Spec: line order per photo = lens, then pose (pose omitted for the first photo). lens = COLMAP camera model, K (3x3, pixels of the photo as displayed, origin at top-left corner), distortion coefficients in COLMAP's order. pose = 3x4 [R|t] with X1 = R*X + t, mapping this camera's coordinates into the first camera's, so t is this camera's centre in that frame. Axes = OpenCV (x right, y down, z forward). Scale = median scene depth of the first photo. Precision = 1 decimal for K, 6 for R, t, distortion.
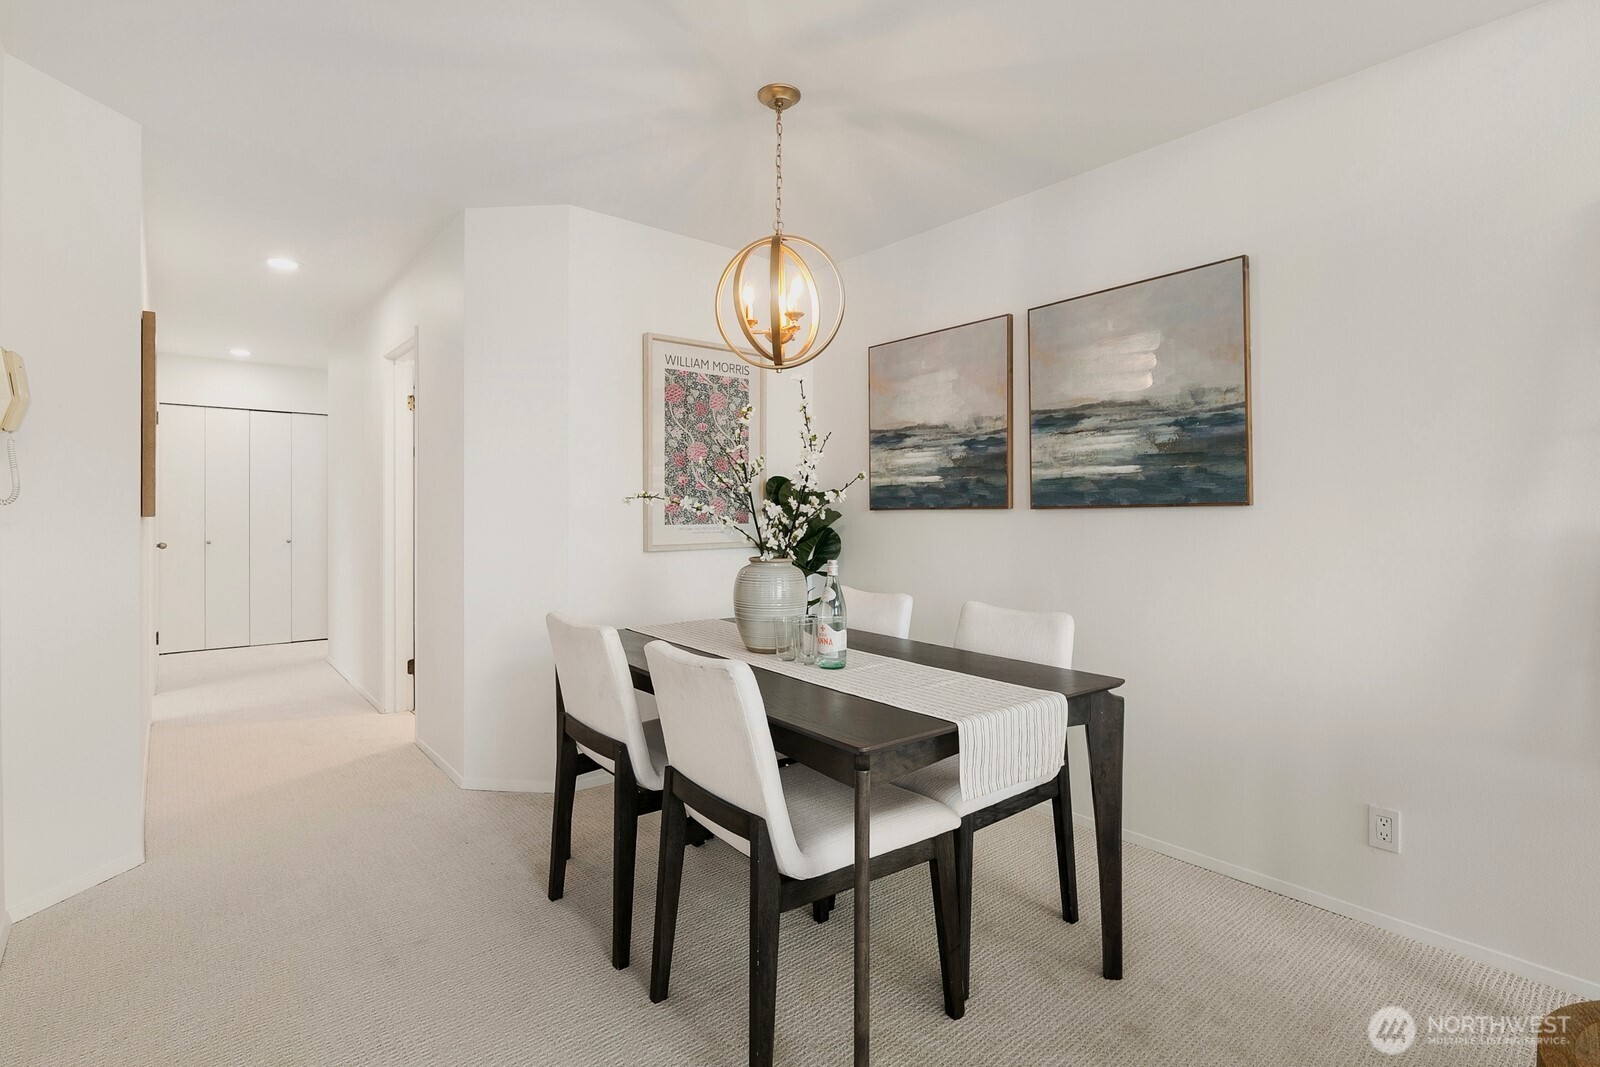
lens RADIAL K [[748.2, 0, 795.1], [0, 748.2, 523.8], [0, 0, 1]] dist [-0.022614, 0.000074]
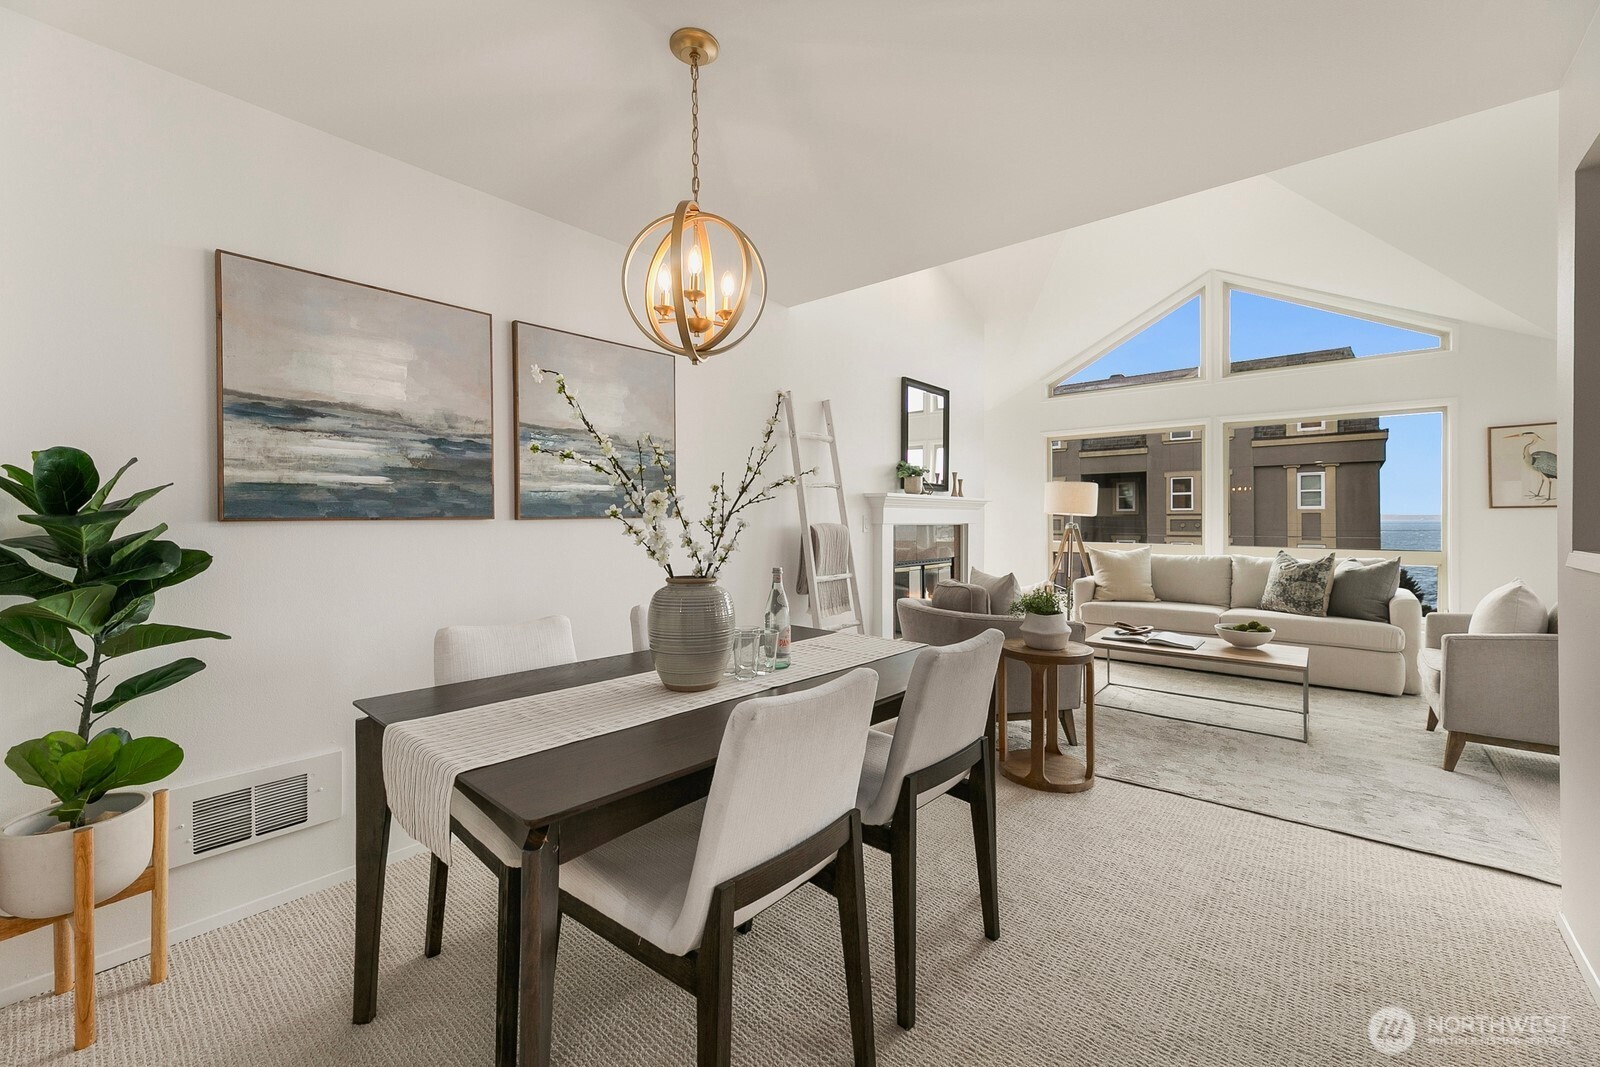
lens RADIAL K [[648.2, 0, 792.7], [0, 648.2, 521.8], [0, 0, 1]] dist [0.000950, 0.000512]
pose [[-0.171908, 0.004145, 0.985104, -0.512604], [0.022423, 0.999749, -0.000293, -0.008013], [-0.984858, 0.022039, -0.171958, 0.672425]]
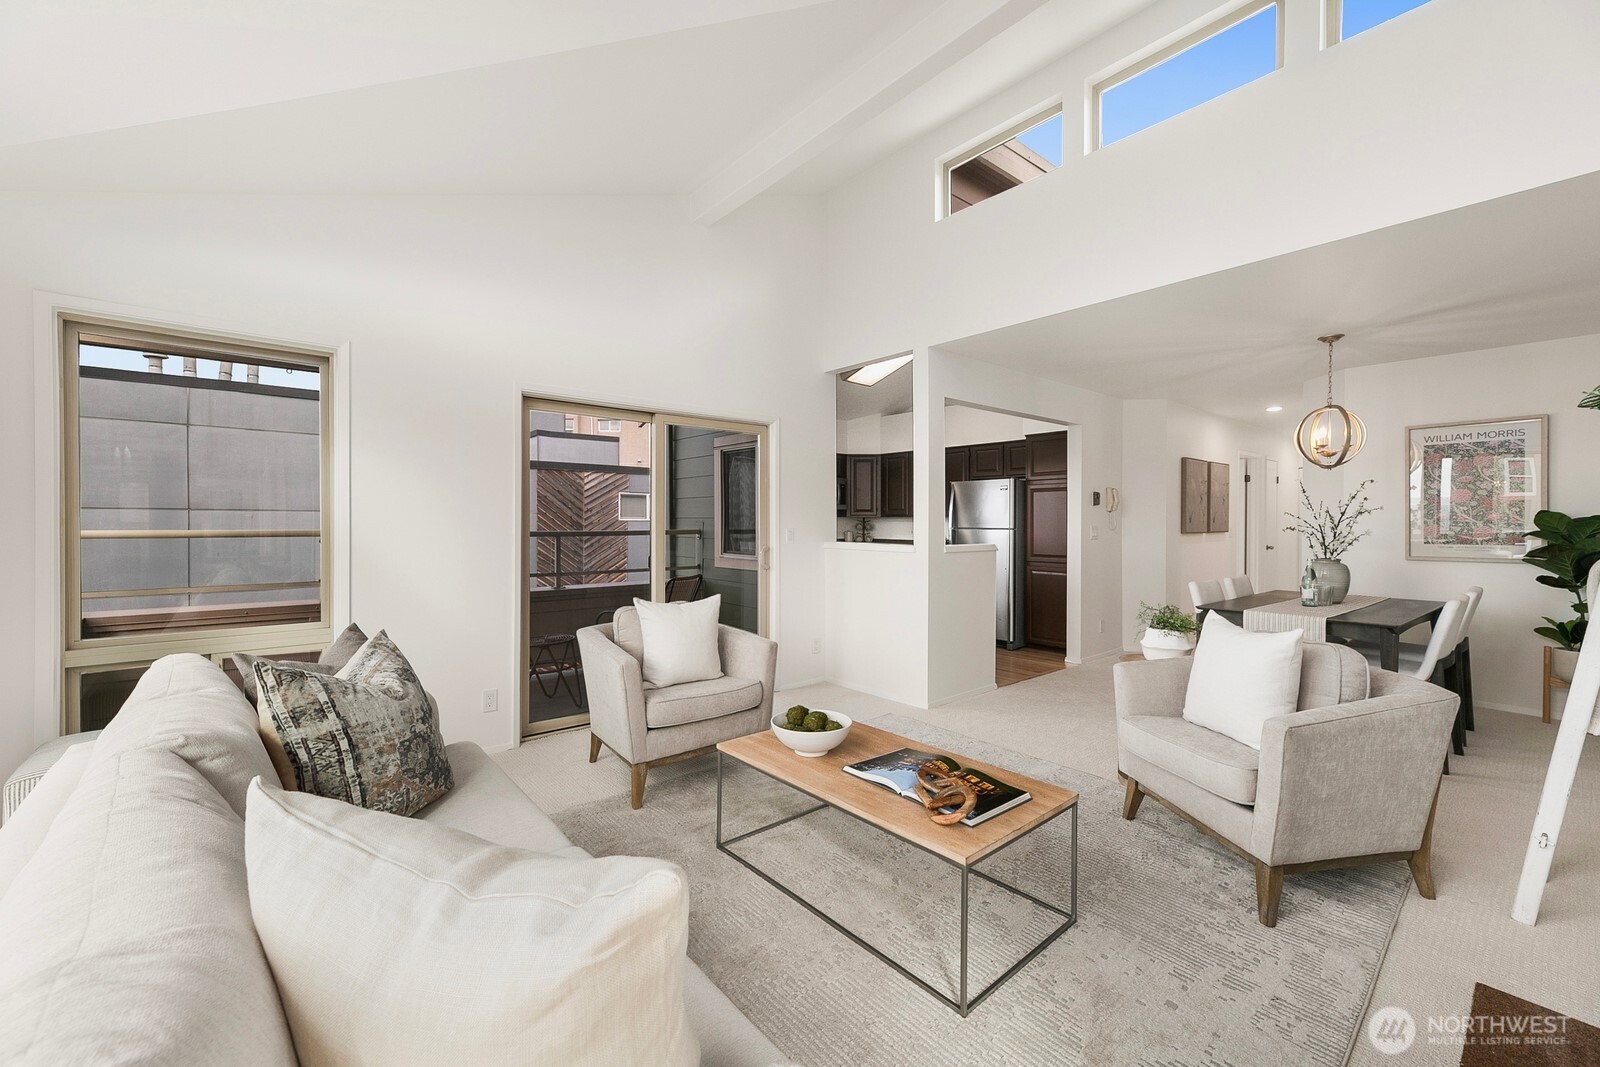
lens RADIAL K [[648.2, 0, 799.9], [0, 648.2, 527.2], [0, 0, 1]] dist [0.000950, 0.000512]
pose [[0.004044, 0.009456, -0.999947, 1.192607], [-0.020670, 0.999742, 0.009371, -0.018891], [0.999778, 0.020631, 0.004239, -0.331071]]
